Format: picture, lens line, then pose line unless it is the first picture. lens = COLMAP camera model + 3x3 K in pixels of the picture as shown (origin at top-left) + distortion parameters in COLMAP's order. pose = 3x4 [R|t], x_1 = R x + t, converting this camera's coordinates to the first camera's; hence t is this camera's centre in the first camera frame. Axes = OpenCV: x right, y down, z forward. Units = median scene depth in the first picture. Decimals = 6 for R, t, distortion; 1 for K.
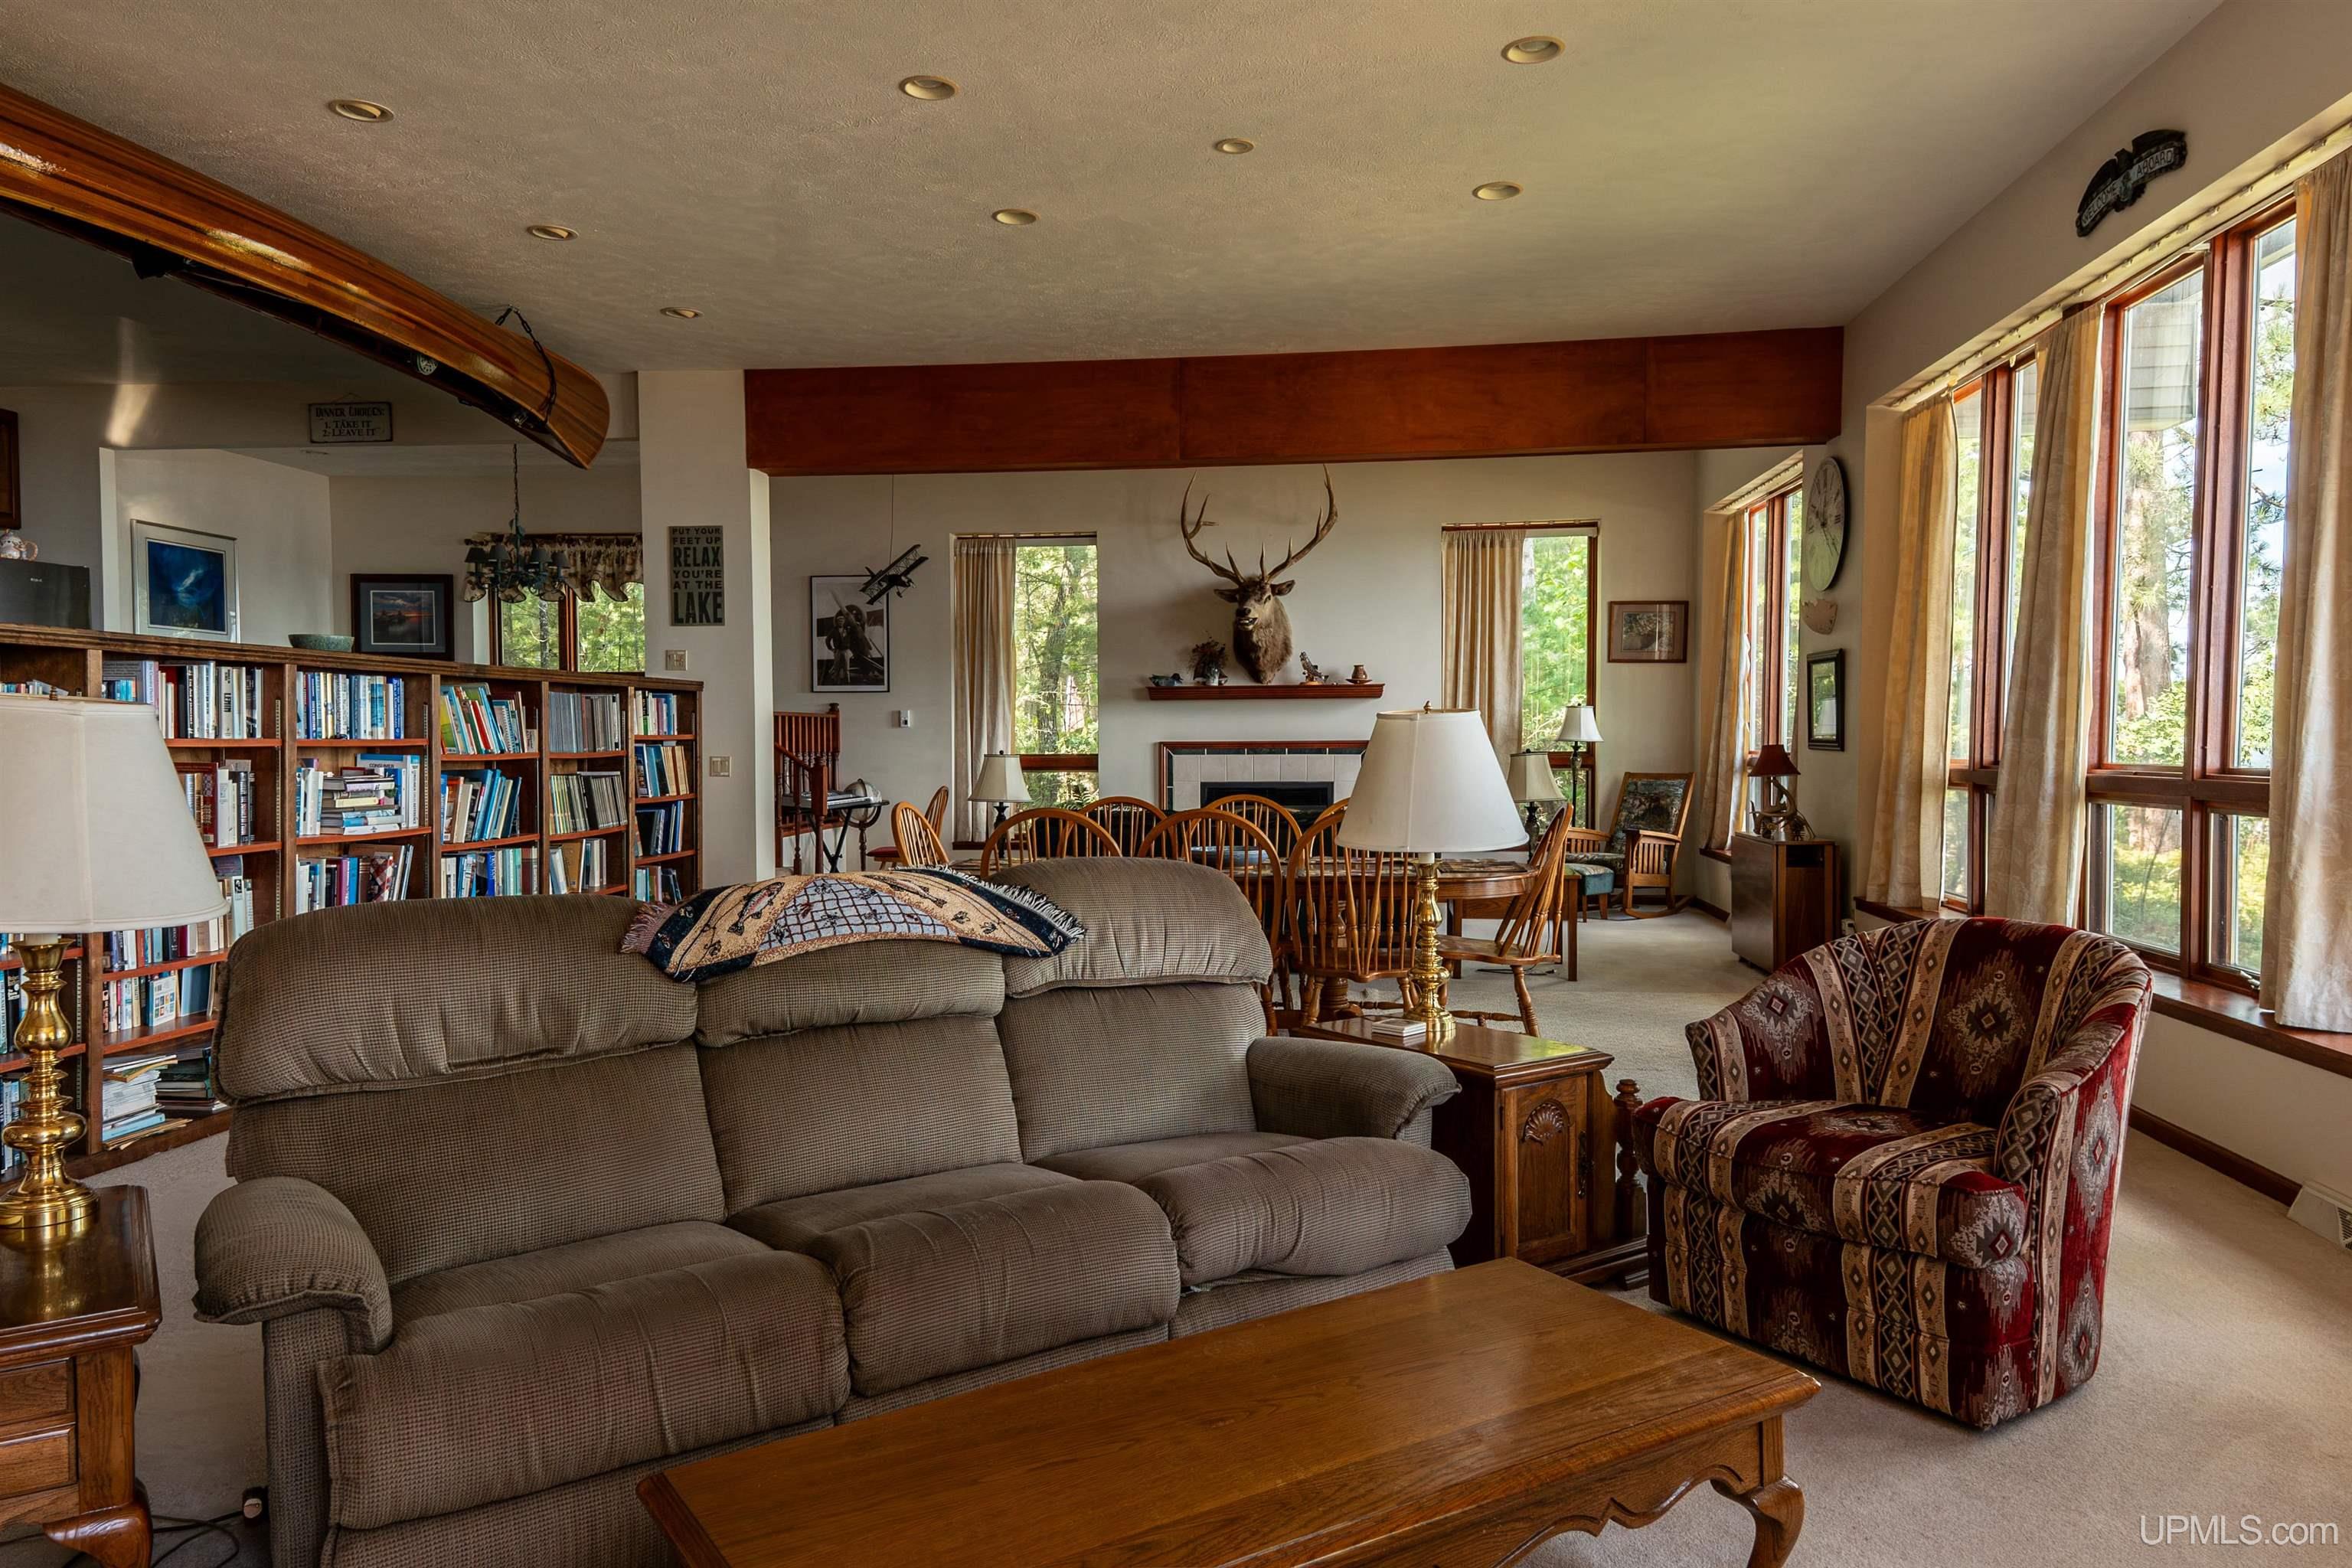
lens RADIAL K [[1603.9, 0, 1185.4], [0, 1603.9, 784.2], [0, 0, 1]] dist [0.094526, -0.058999]
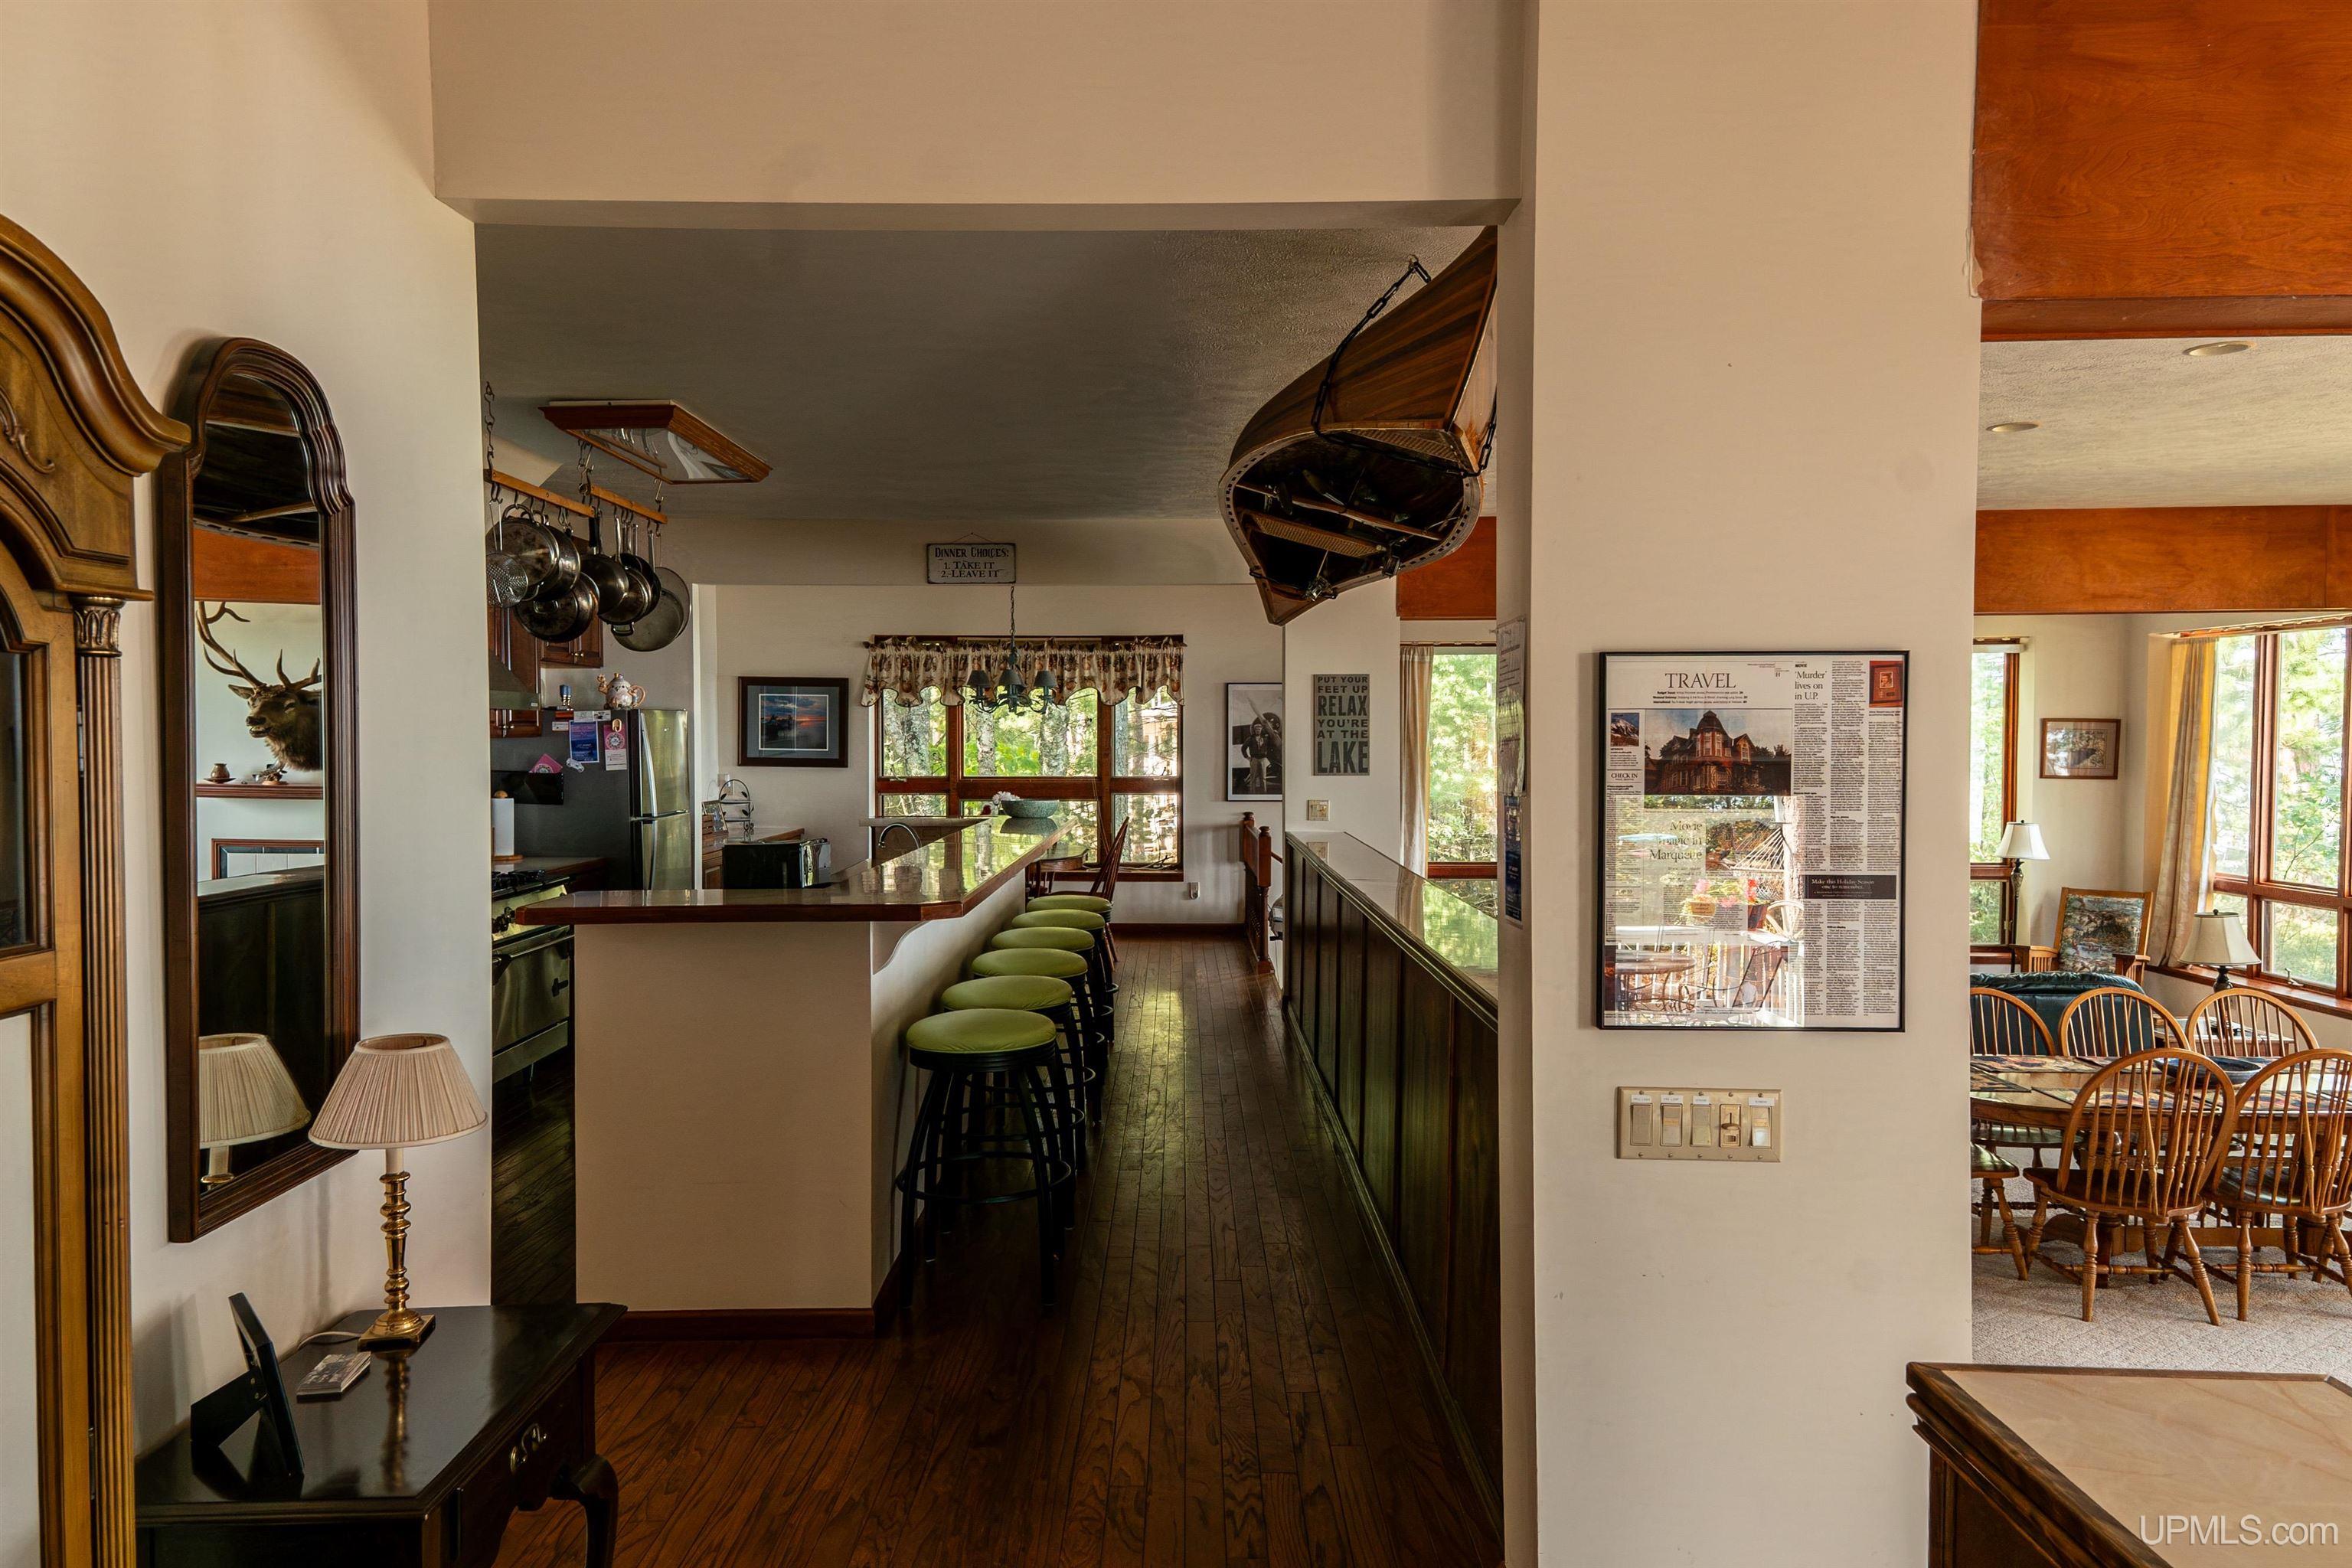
lens RADIAL K [[1603.9, 0, 1172.9], [0, 1603.9, 774.4], [0, 0, 1]] dist [0.094526, -0.058999]
pose [[0.994312, 0.001238, 0.106495, -0.409137], [-0.000604, 0.999982, -0.005984, -0.074852], [-0.106500, 0.005886, 0.994295, 0.035297]]
